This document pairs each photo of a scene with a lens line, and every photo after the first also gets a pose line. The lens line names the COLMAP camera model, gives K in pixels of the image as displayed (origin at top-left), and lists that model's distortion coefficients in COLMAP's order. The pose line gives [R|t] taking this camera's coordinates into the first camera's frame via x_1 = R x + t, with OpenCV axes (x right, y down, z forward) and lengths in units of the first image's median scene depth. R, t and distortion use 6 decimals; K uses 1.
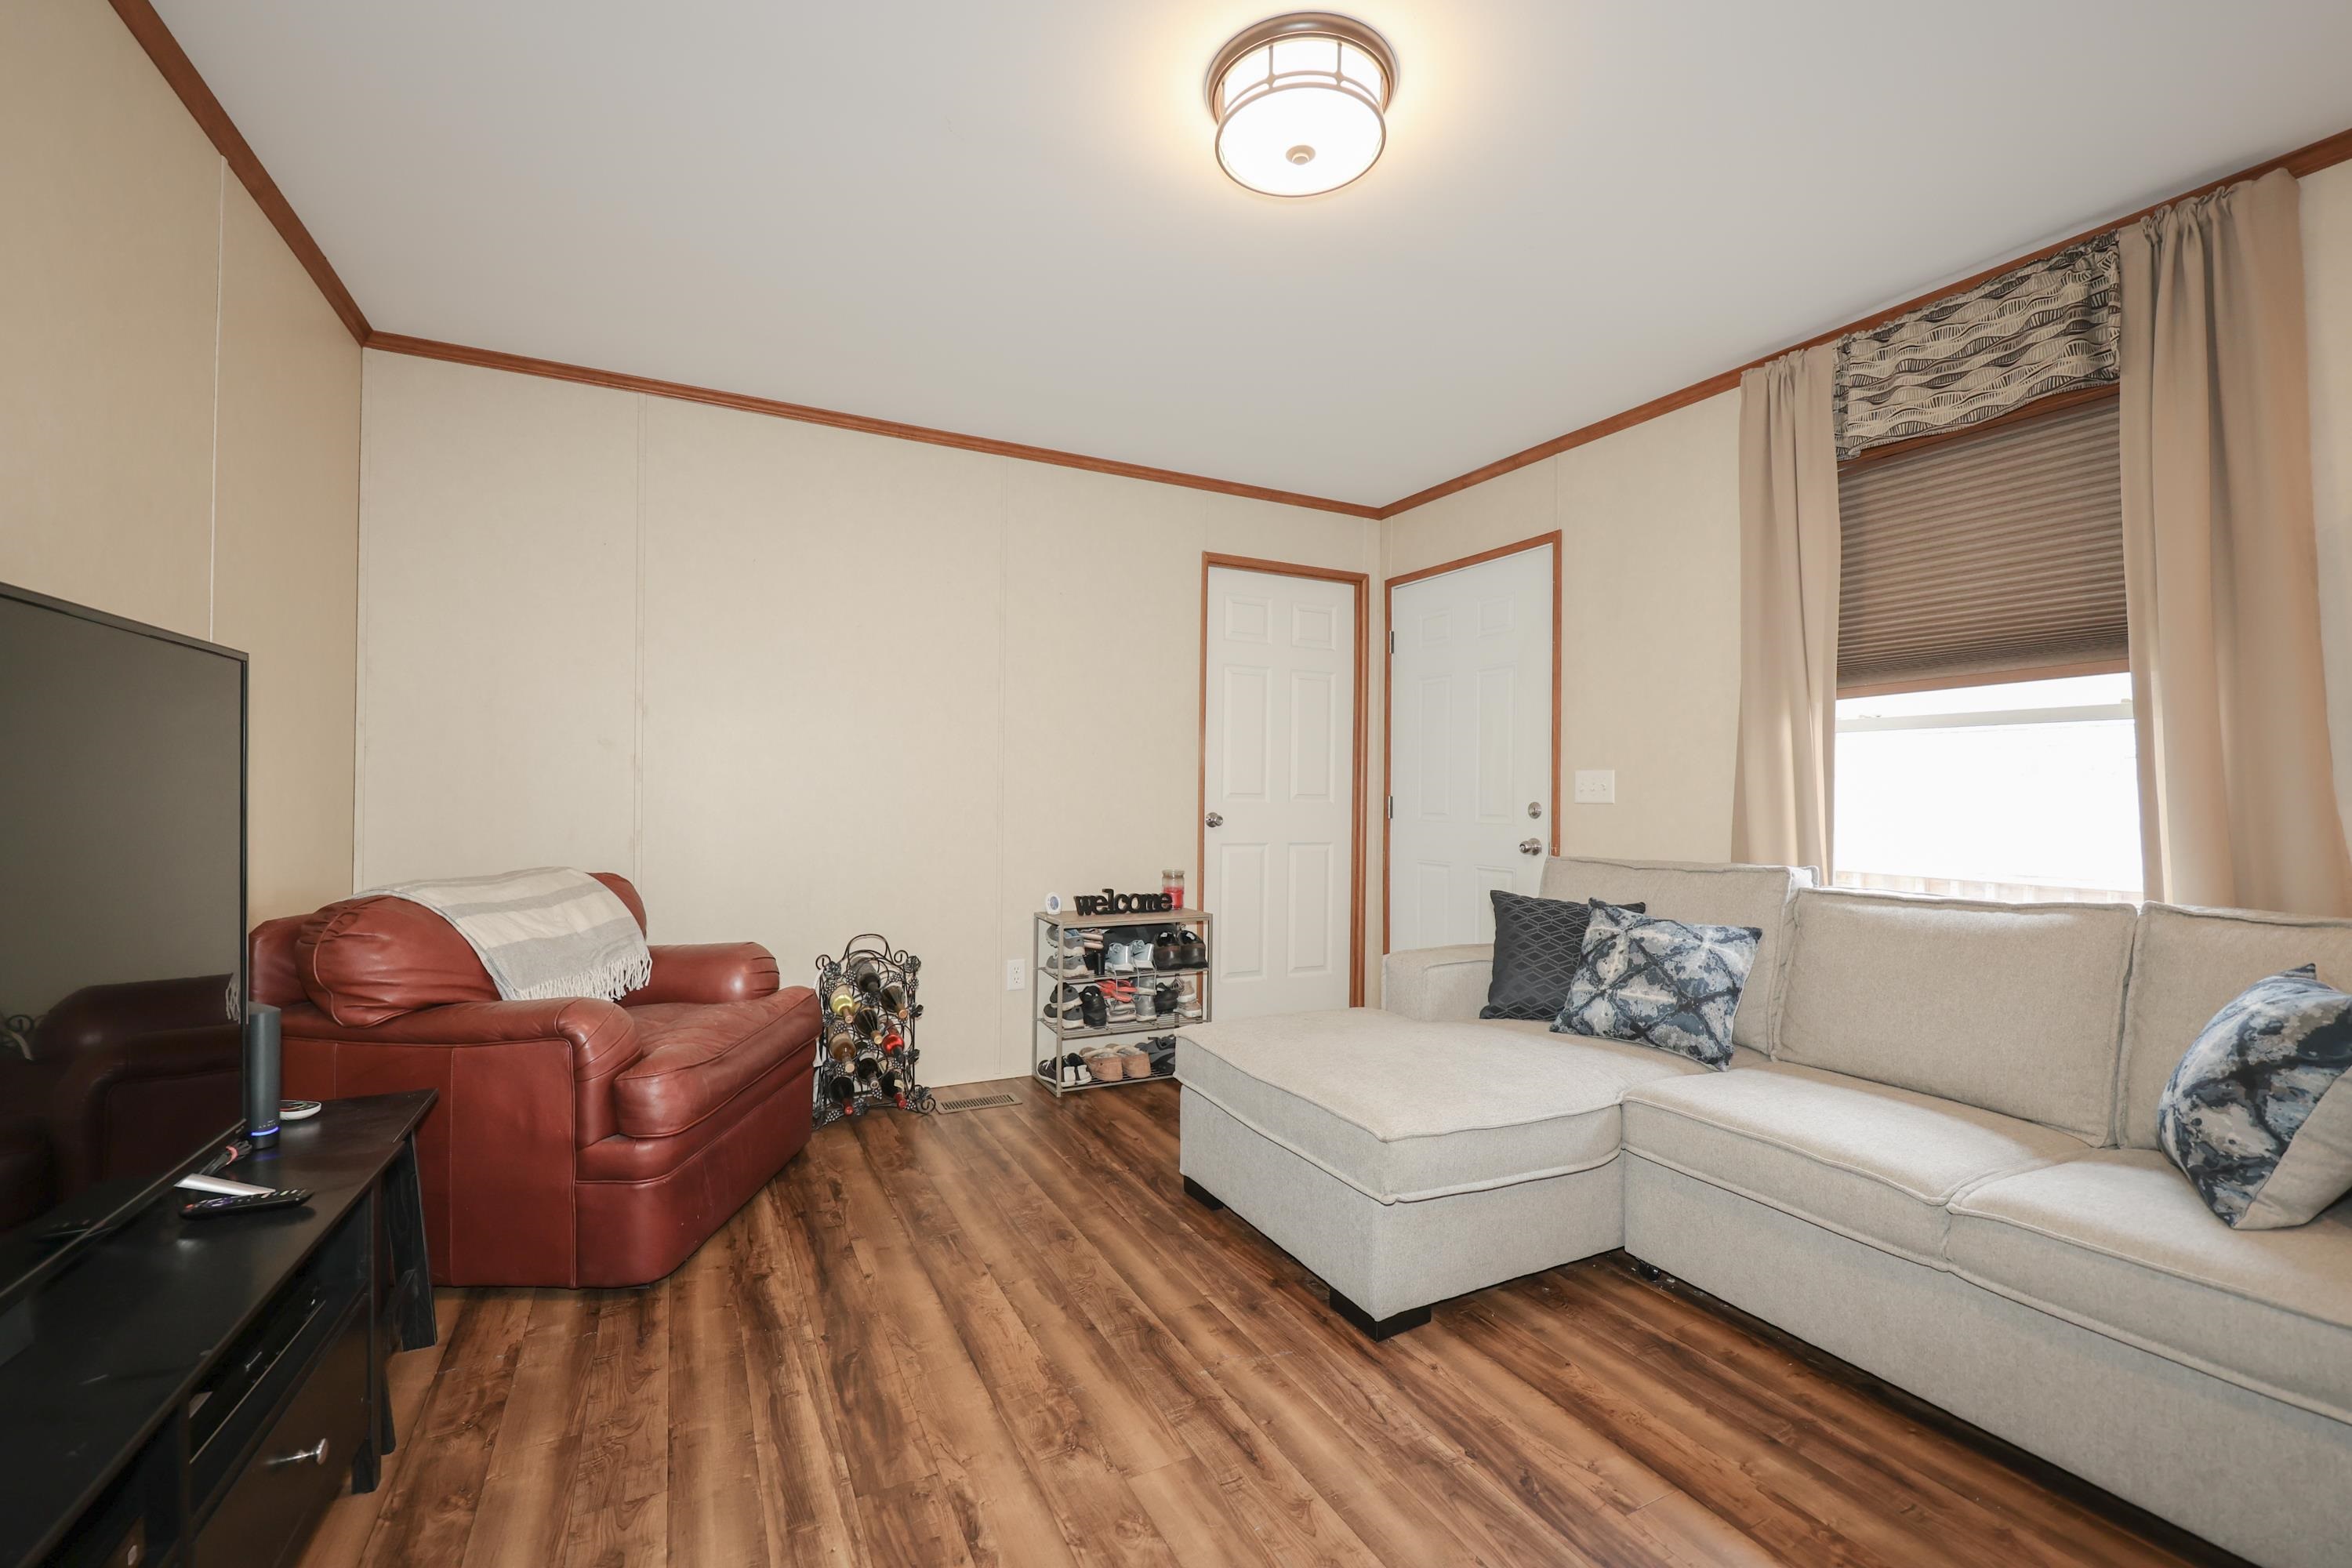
lens RADIAL K [[986.1, 0, 1172.2], [0, 986.1, 790.1], [0, 0, 1]] dist [-0.001236, -0.000013]
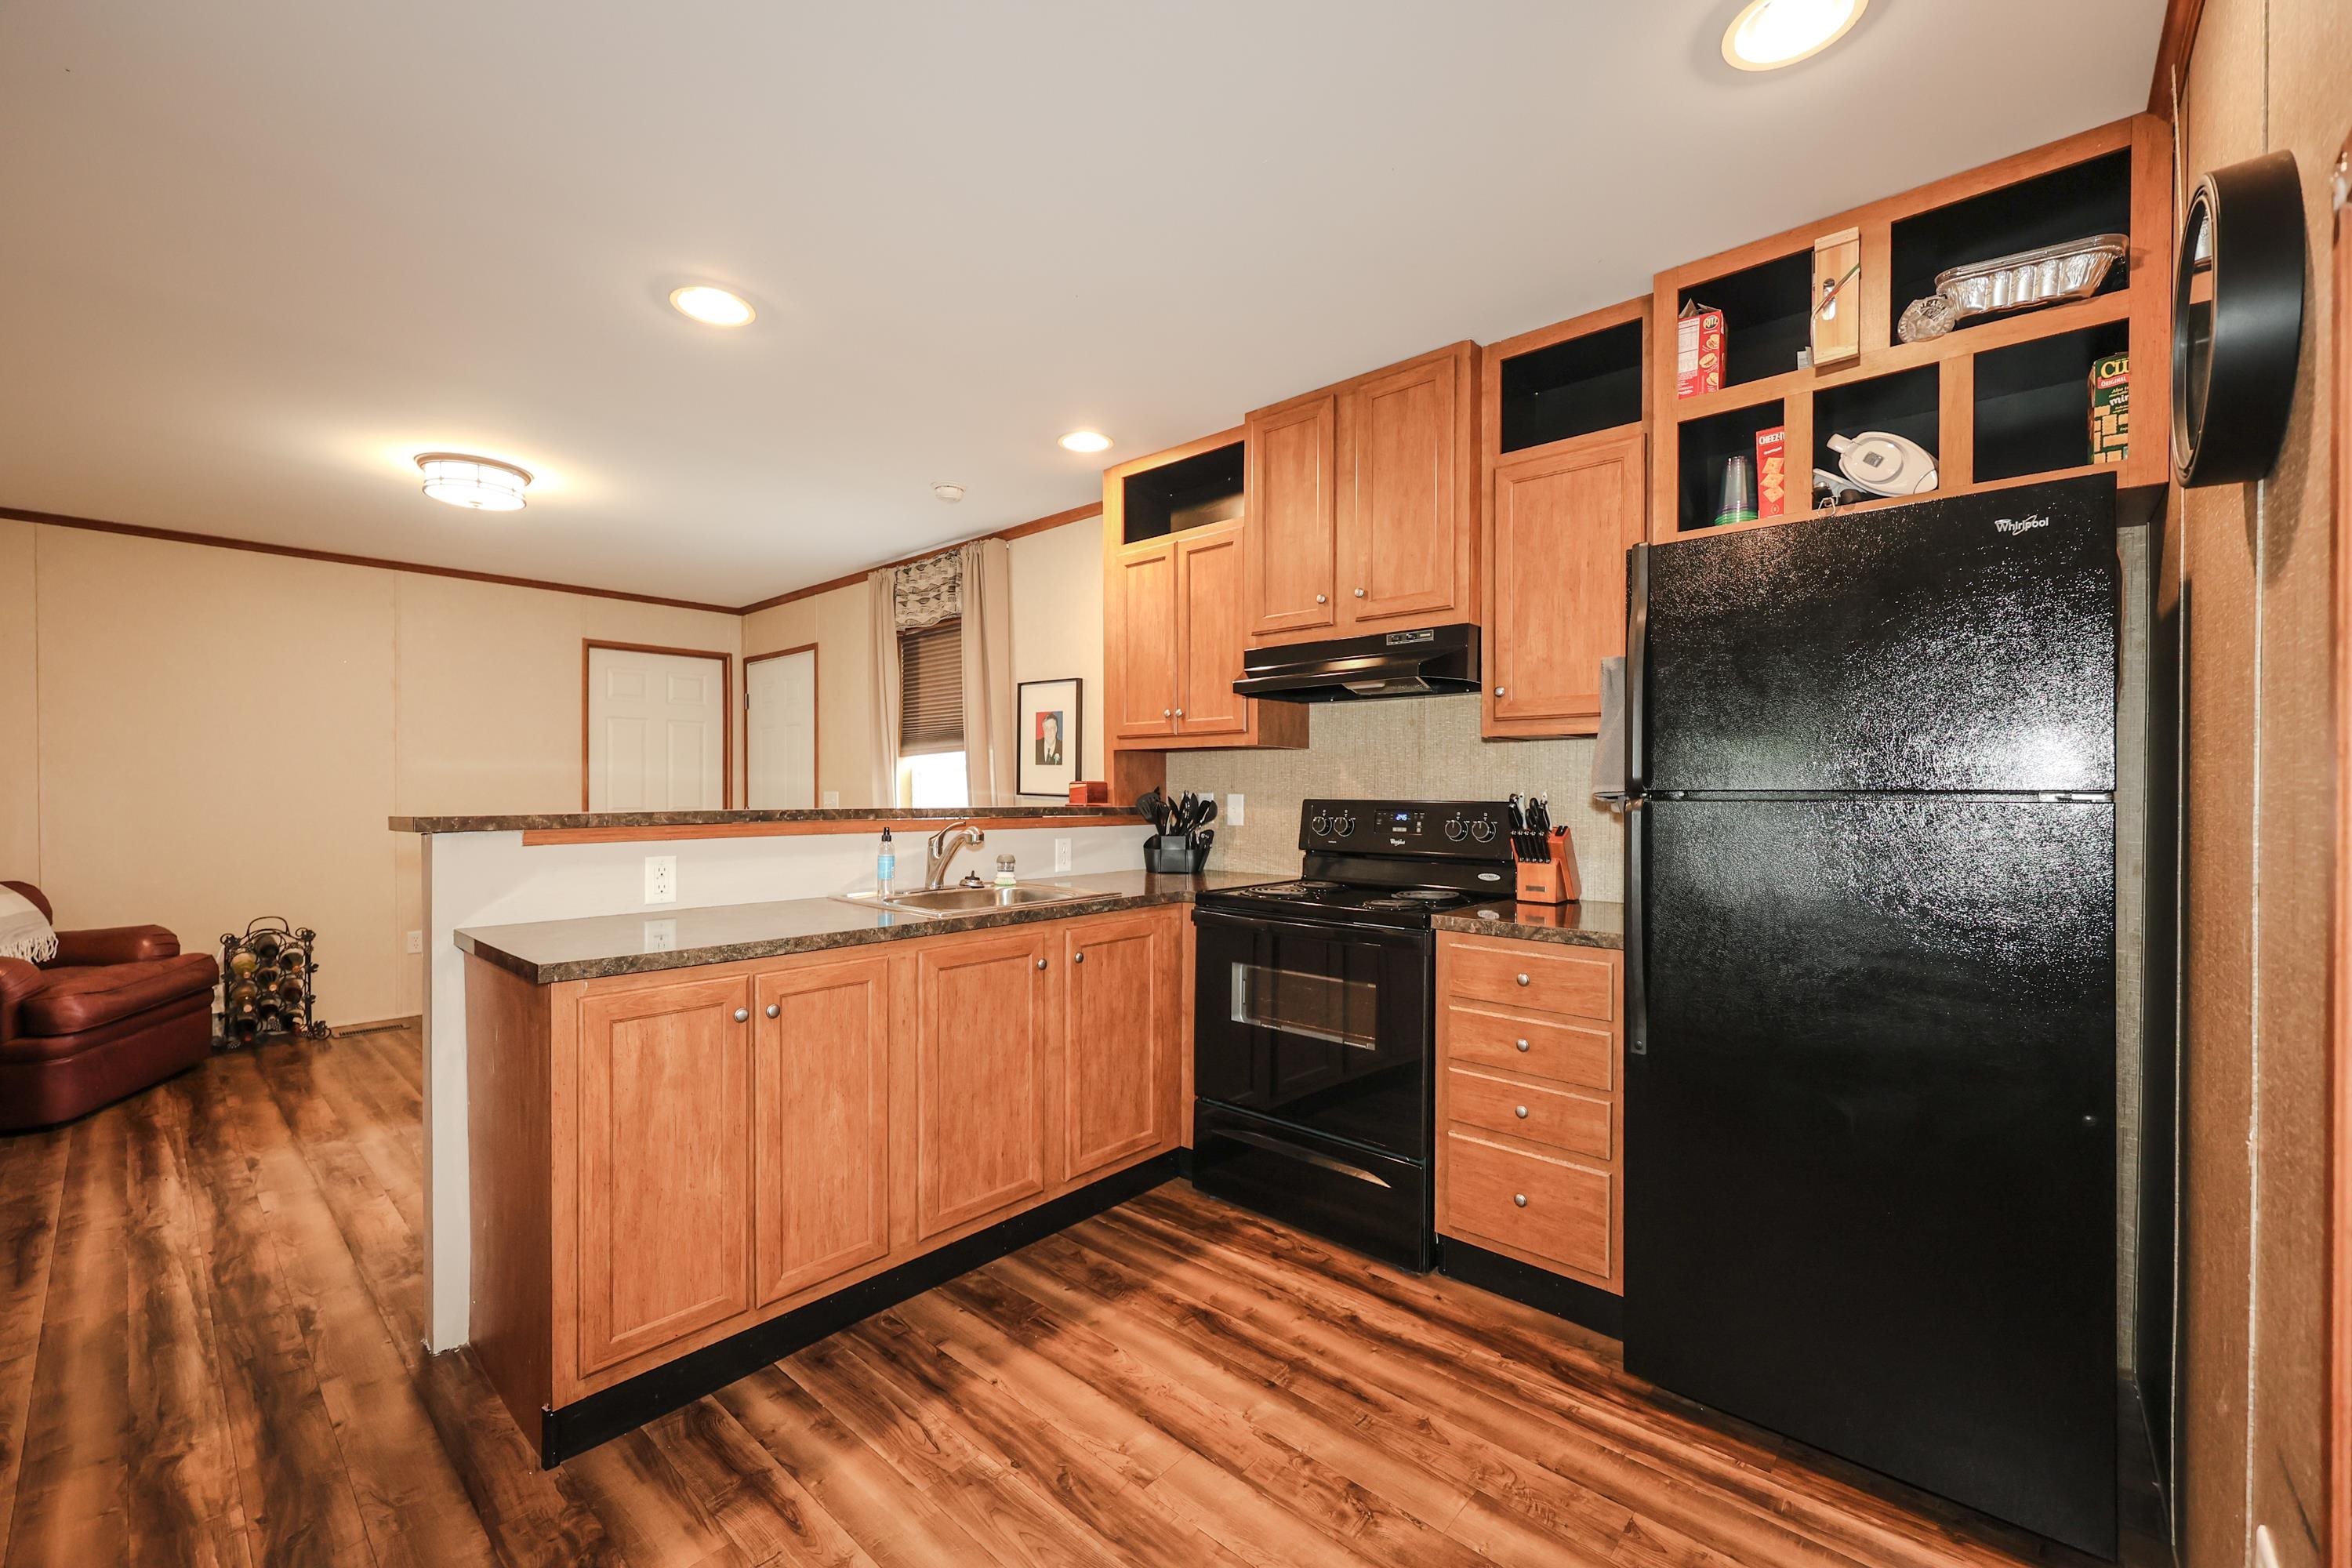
lens RADIAL K [[963.0, 0, 1185.7], [0, 963.0, 789.0], [0, 0, 1]] dist [0.000293, -0.000015]
pose [[0.933853, -0.012859, 0.357427, 0.488070], [0.012947, 0.999914, 0.002149, -0.024628], [-0.357424, 0.002621, 0.933939, -0.863434]]
